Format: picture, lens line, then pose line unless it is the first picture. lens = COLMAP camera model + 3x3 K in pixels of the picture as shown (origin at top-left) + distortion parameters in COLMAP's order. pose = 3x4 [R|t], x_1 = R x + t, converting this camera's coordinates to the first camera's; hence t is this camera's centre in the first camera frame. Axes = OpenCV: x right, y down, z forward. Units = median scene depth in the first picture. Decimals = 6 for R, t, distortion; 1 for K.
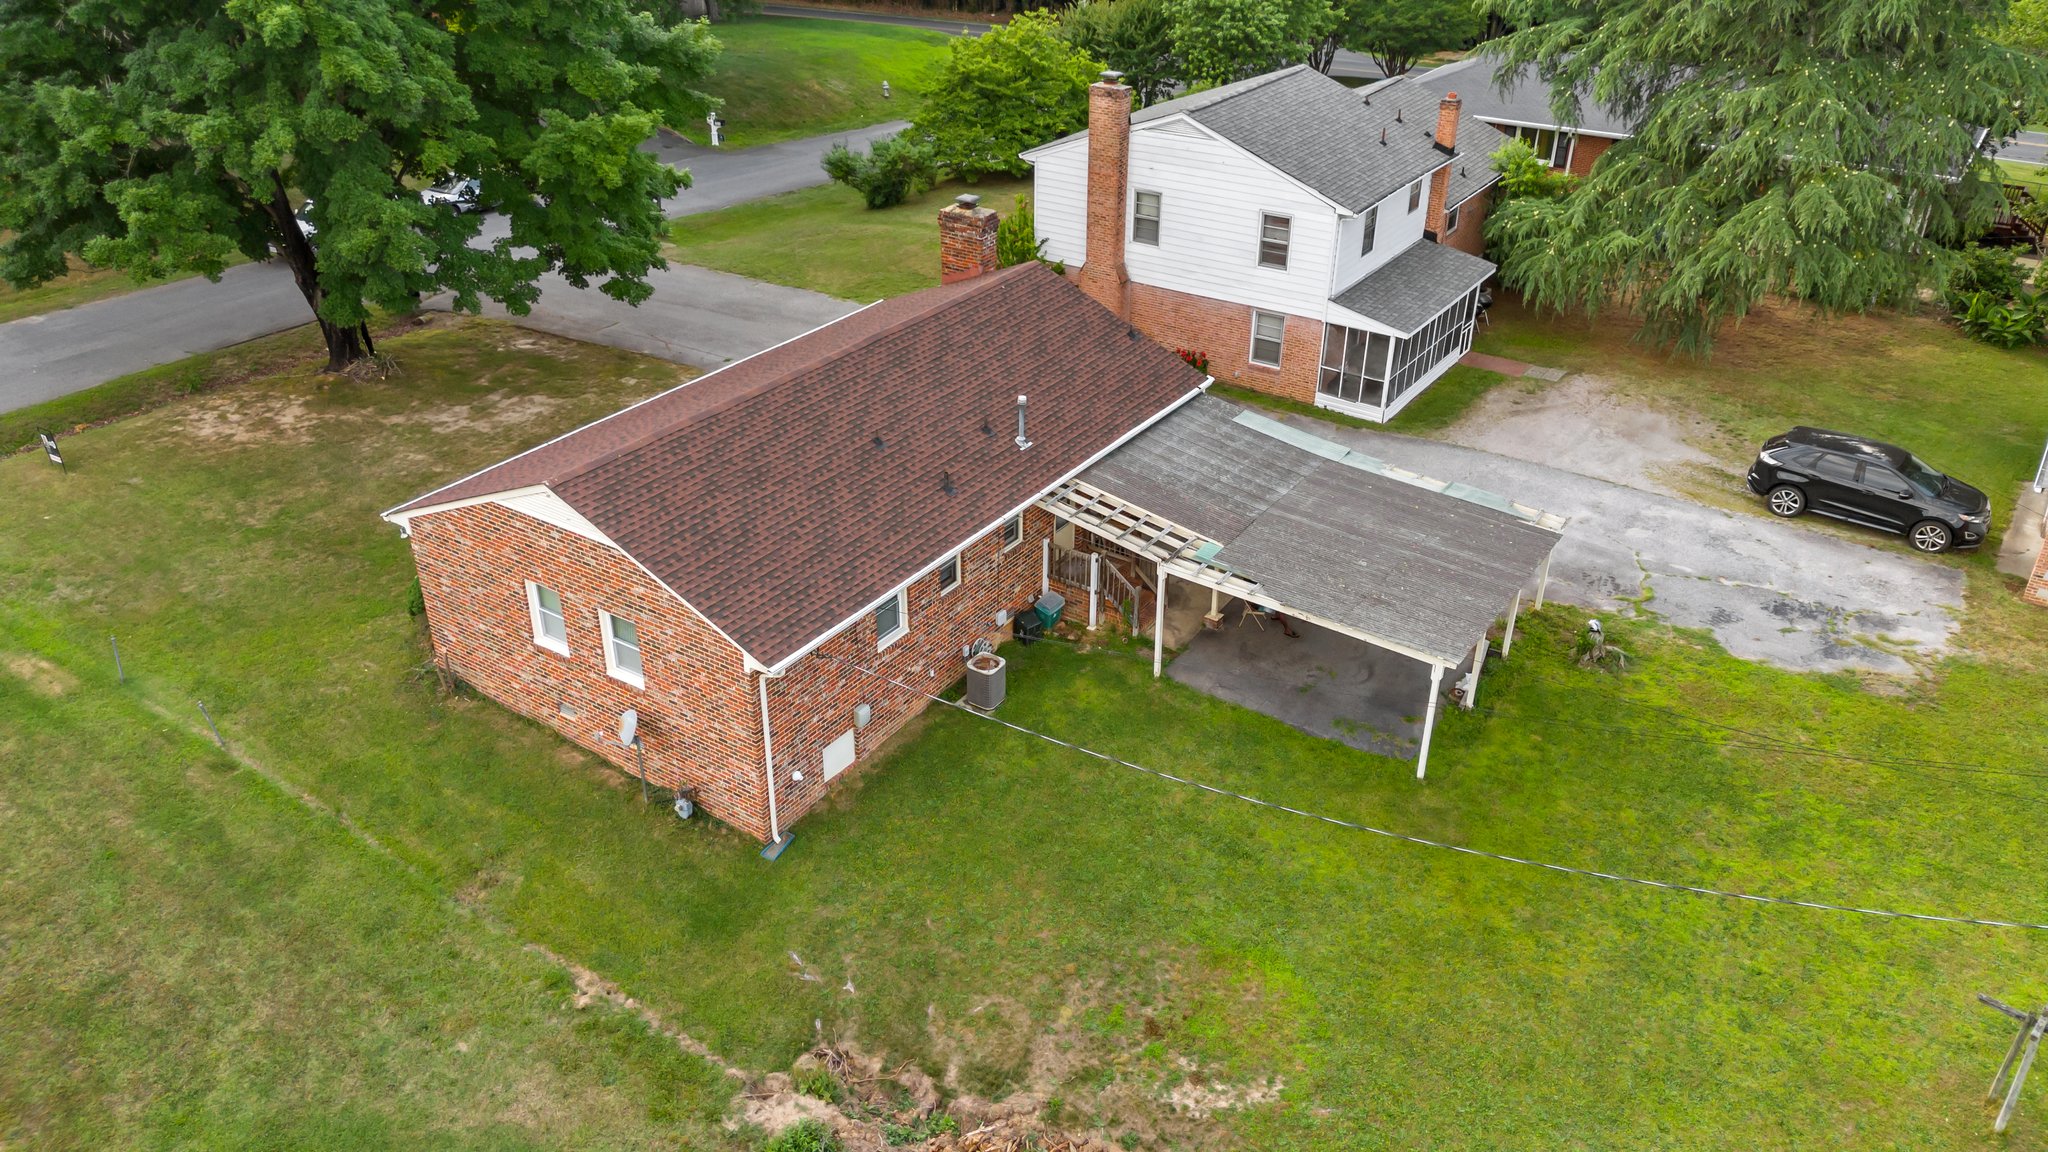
lens RADIAL K [[1506.7, 0, 1024.0], [0, 1506.7, 576.0], [0, 0, 1]] dist [0.097857, -0.111853]
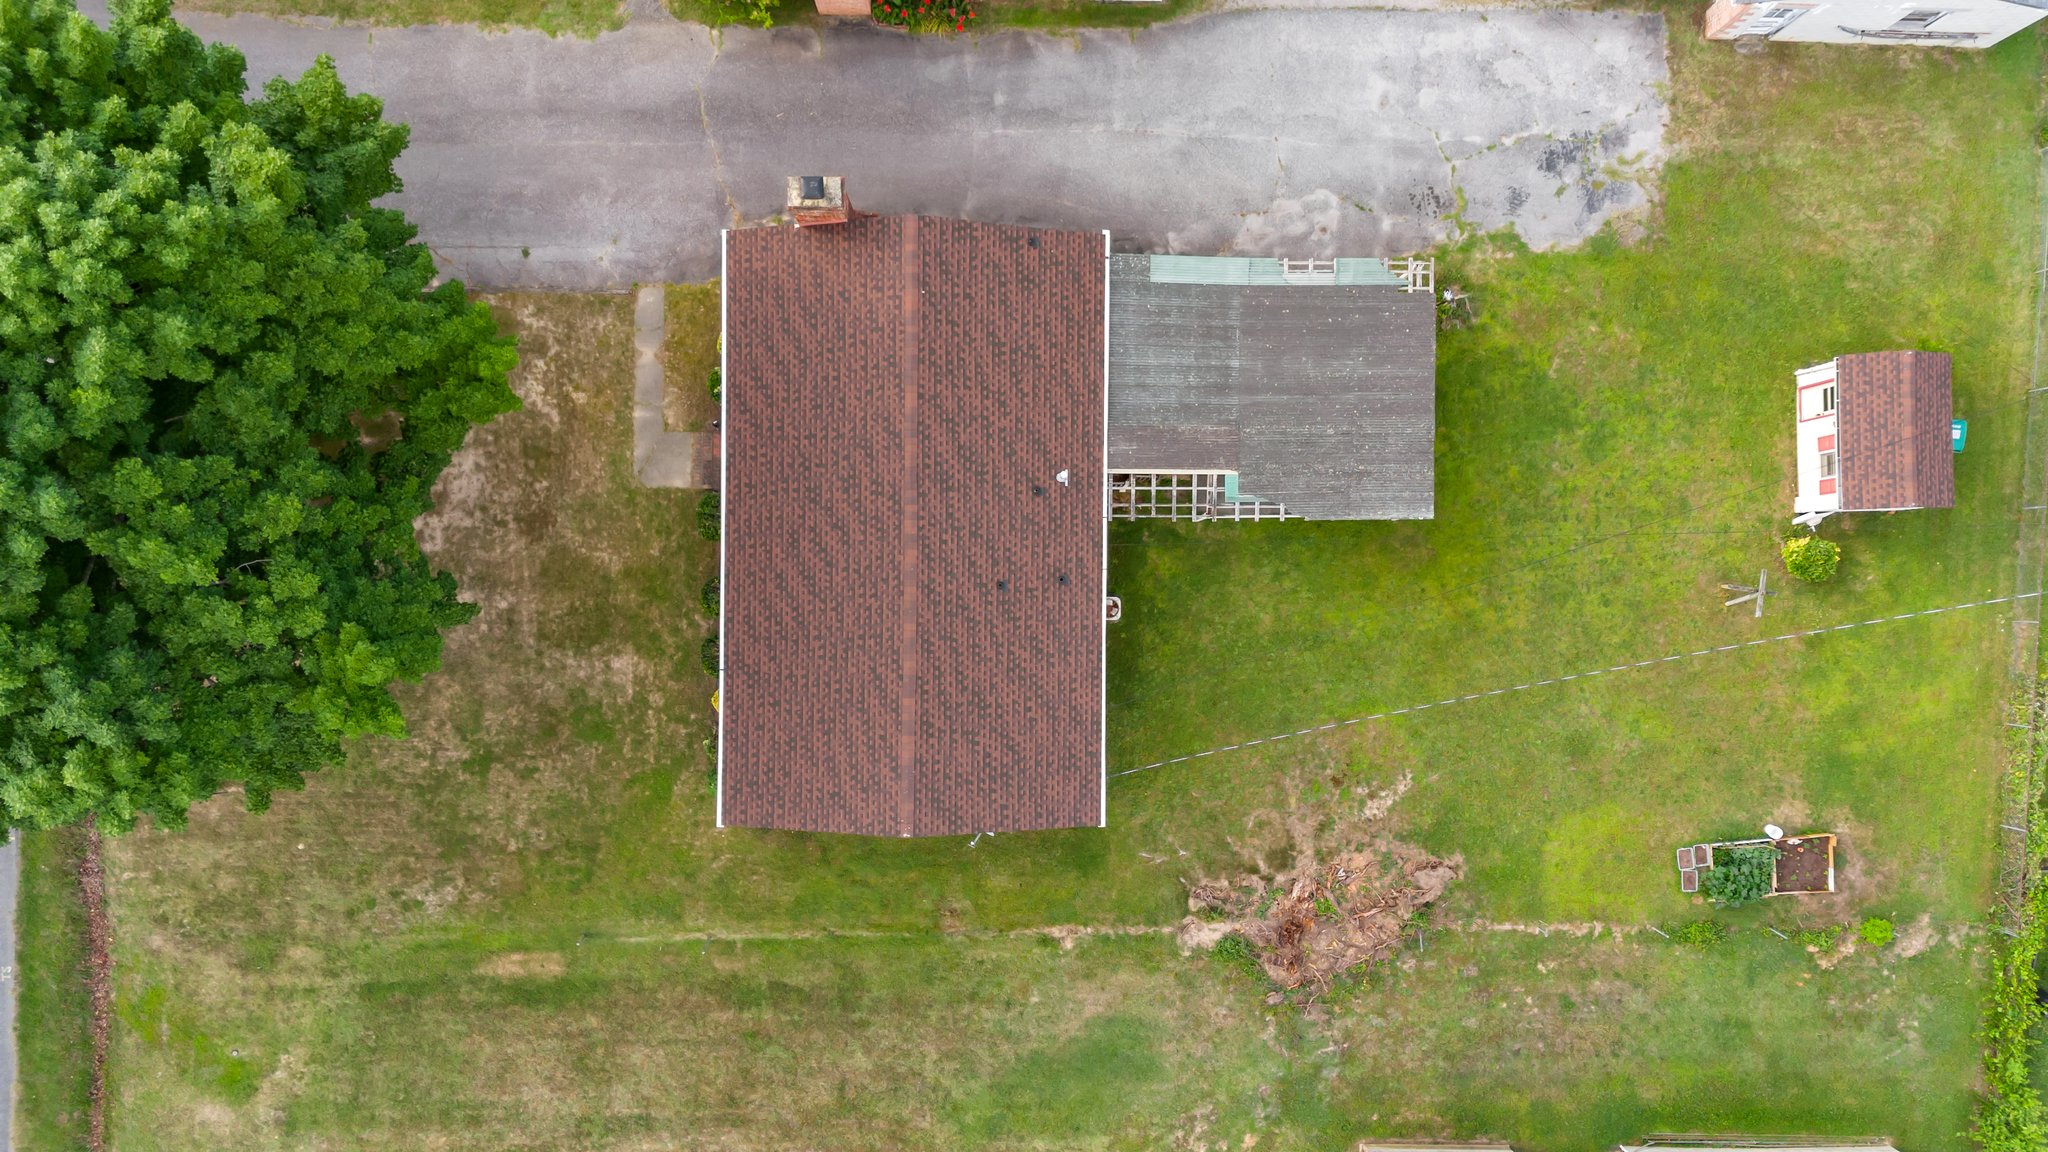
lens RADIAL K [[1506.7, 0, 1024.0], [0, 1506.7, 576.0], [0, 0, 1]] dist [0.097857, -0.111853]
pose [[0.834073, -0.551544, 0.010986, -0.082028], [0.264941, 0.417966, 0.868971, -1.083431], [-0.483868, -0.721875, 0.494741, 0.333931]]
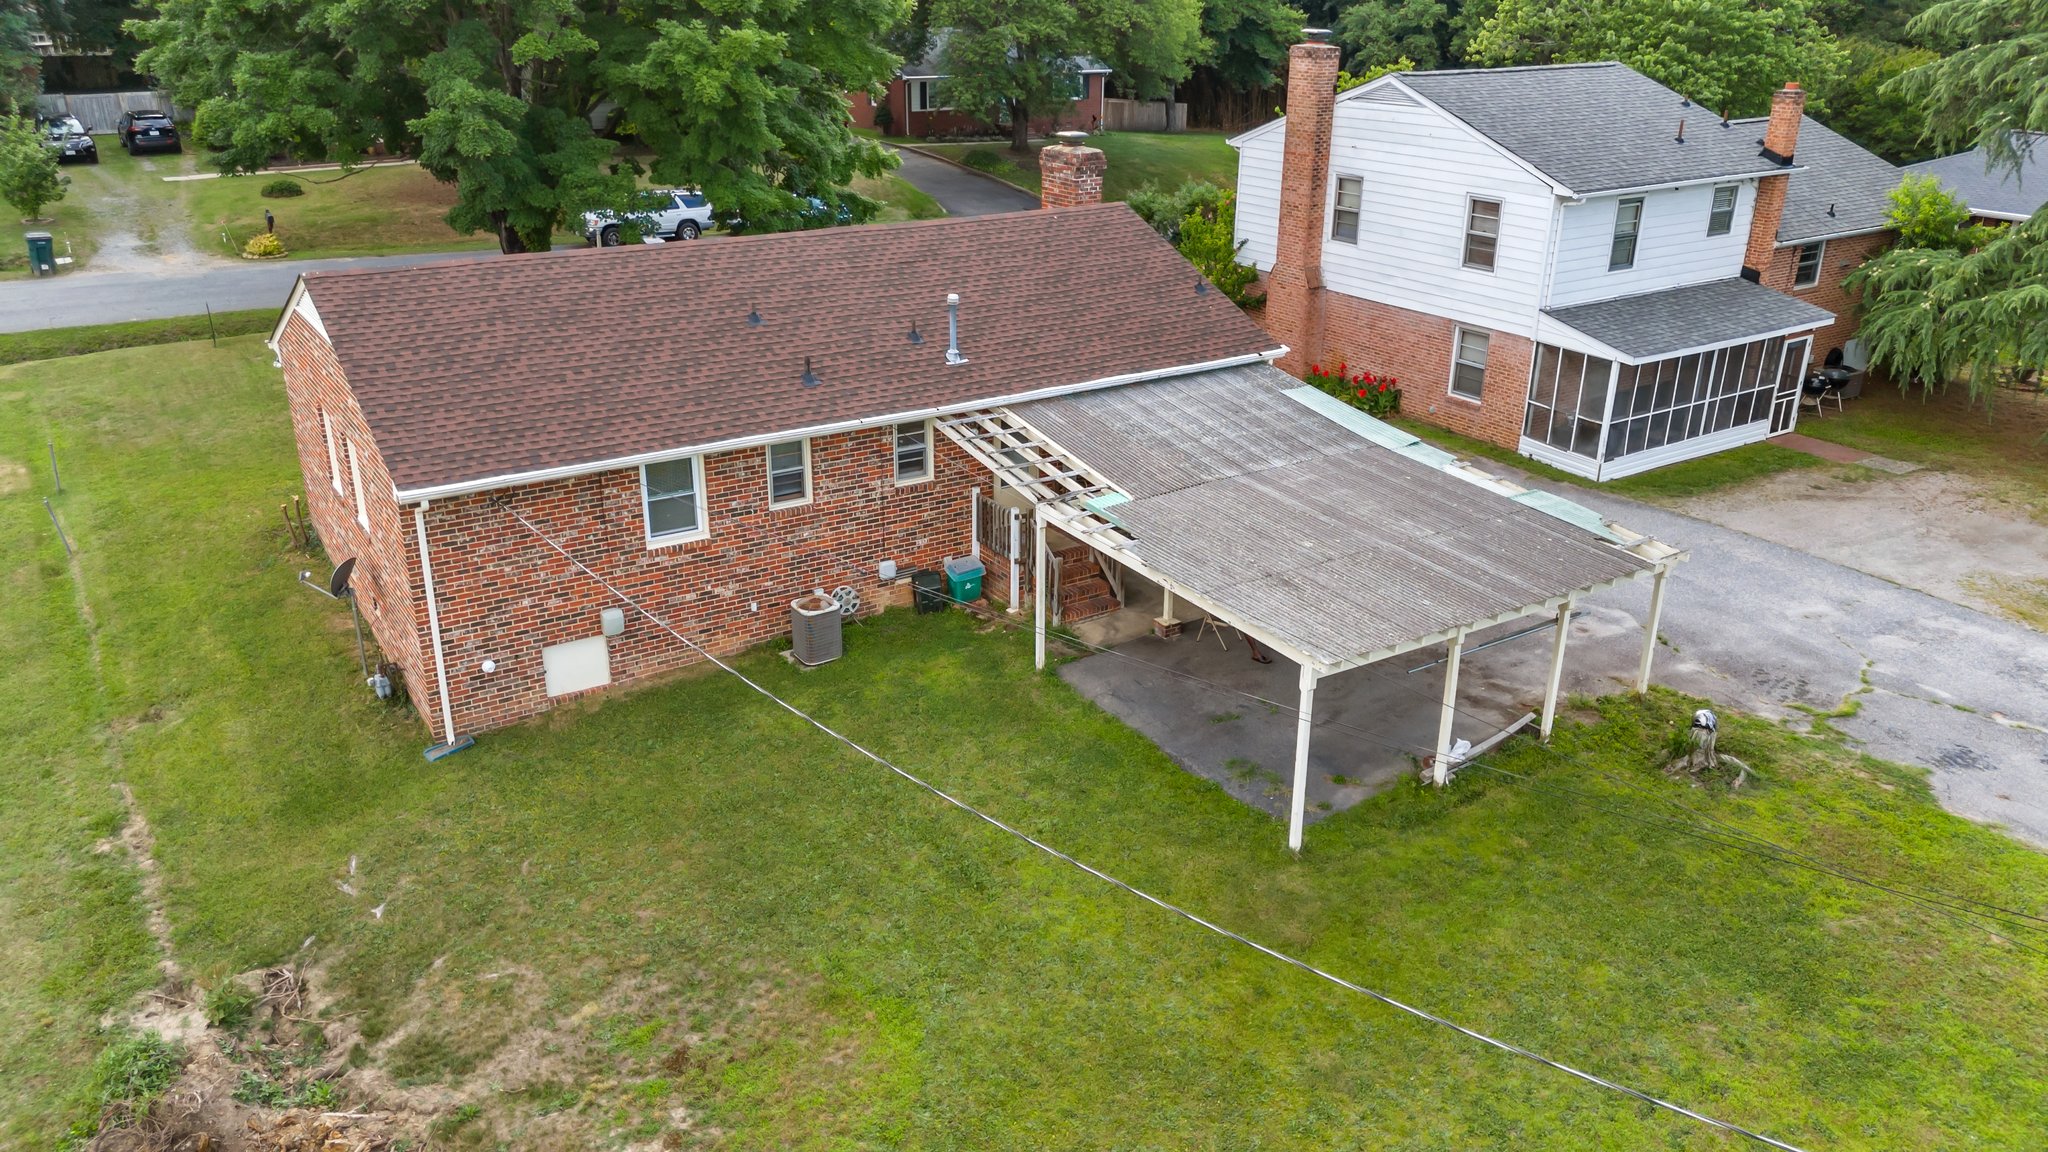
lens RADIAL K [[1514.8, 0, 1024.0], [0, 1514.8, 576.0], [0, 0, 1]] dist [0.054932, -0.042528]
pose [[0.922158, 0.147989, -0.357386, 0.320103], [-0.192908, 0.976772, -0.093288, 0.087017], [0.335279, 0.154969, 0.929286, 0.278913]]
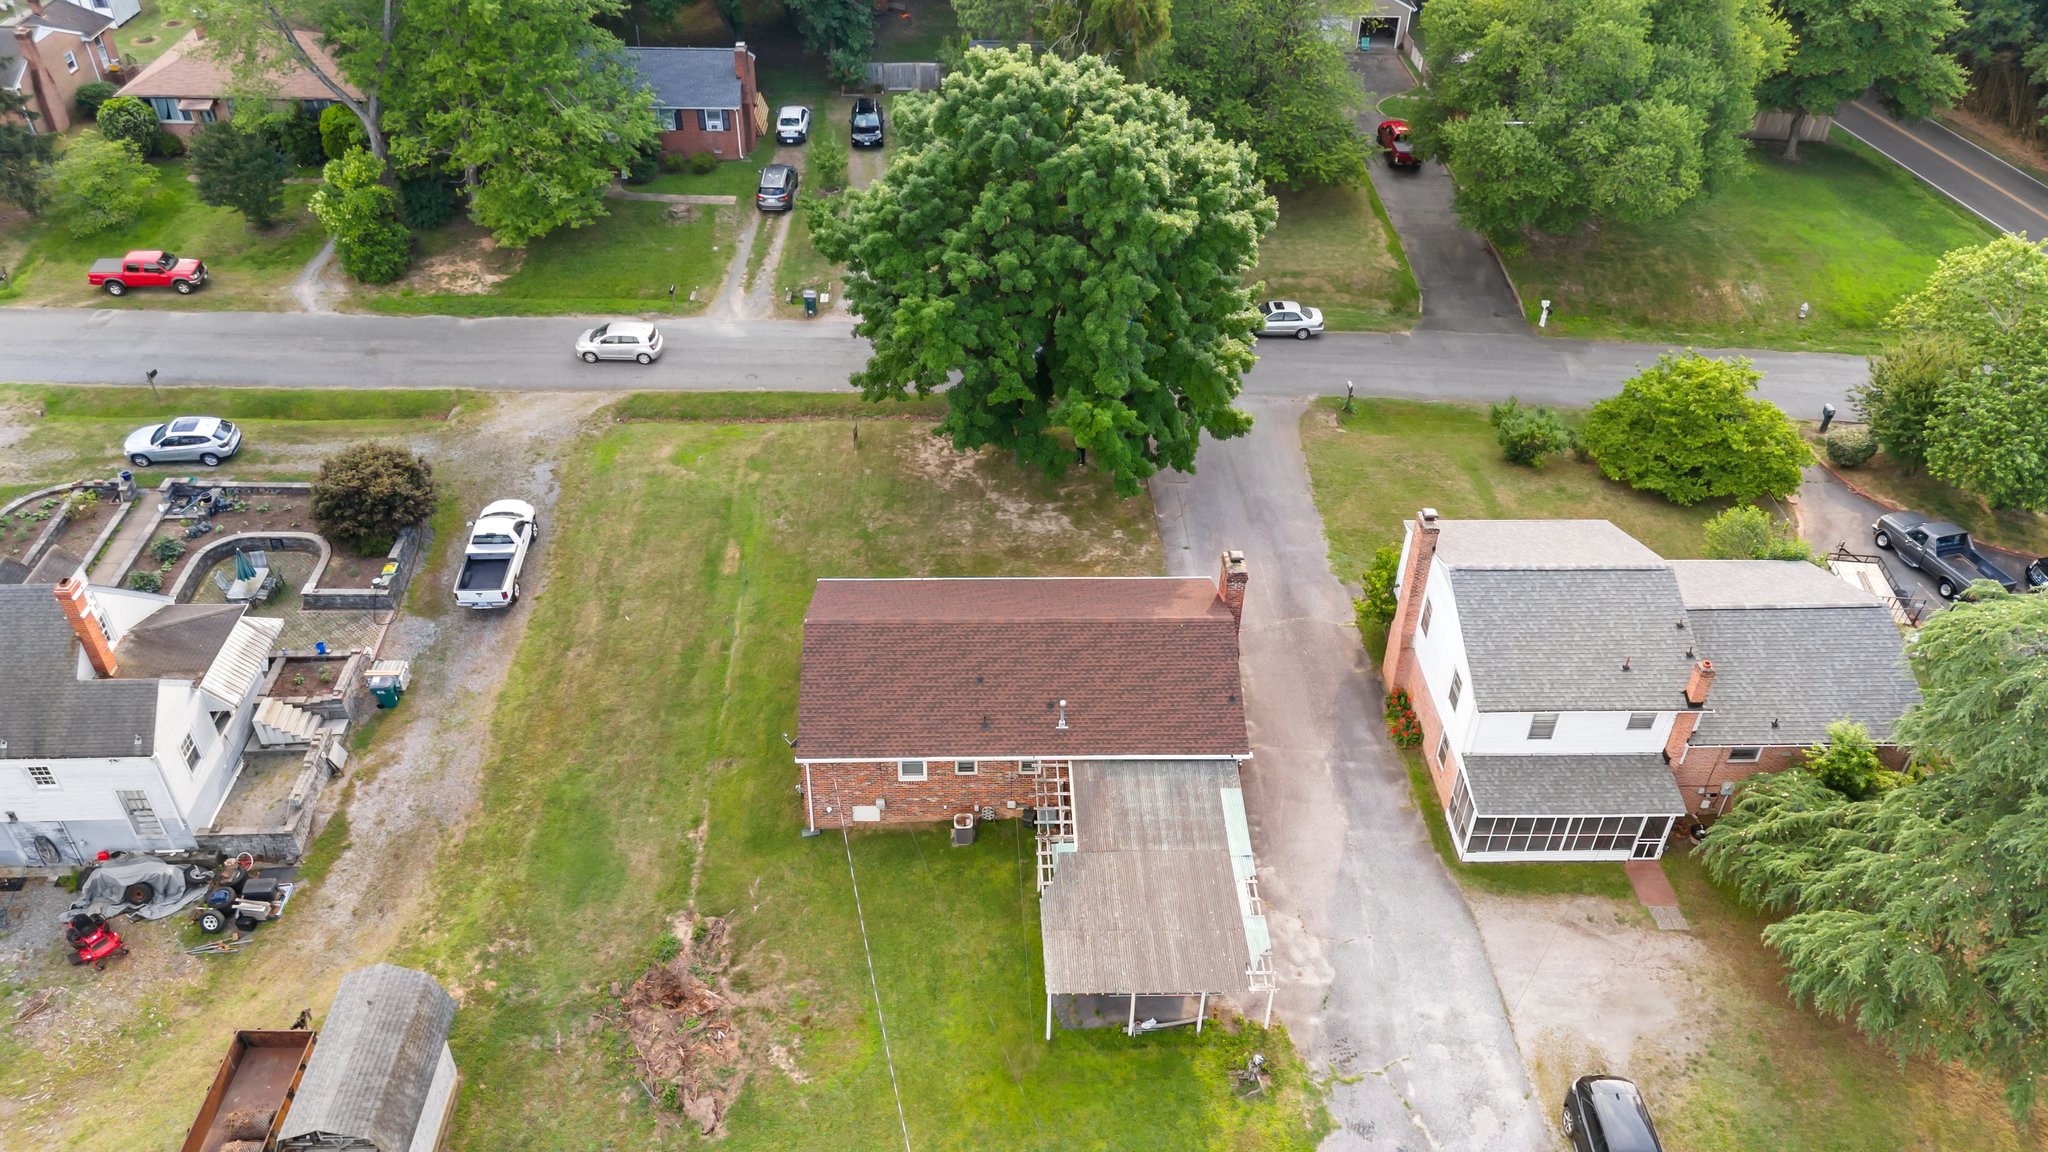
lens RADIAL K [[1511.0, 0, 1024.0], [0, 1511.0, 576.0], [0, 0, 1]] dist [0.110759, -0.191332]
pose [[0.583761, 0.500223, -0.639531, 0.905088], [-0.410031, 0.861478, 0.299549, -0.673723], [0.700784, 0.087363, 0.708004, -0.198415]]
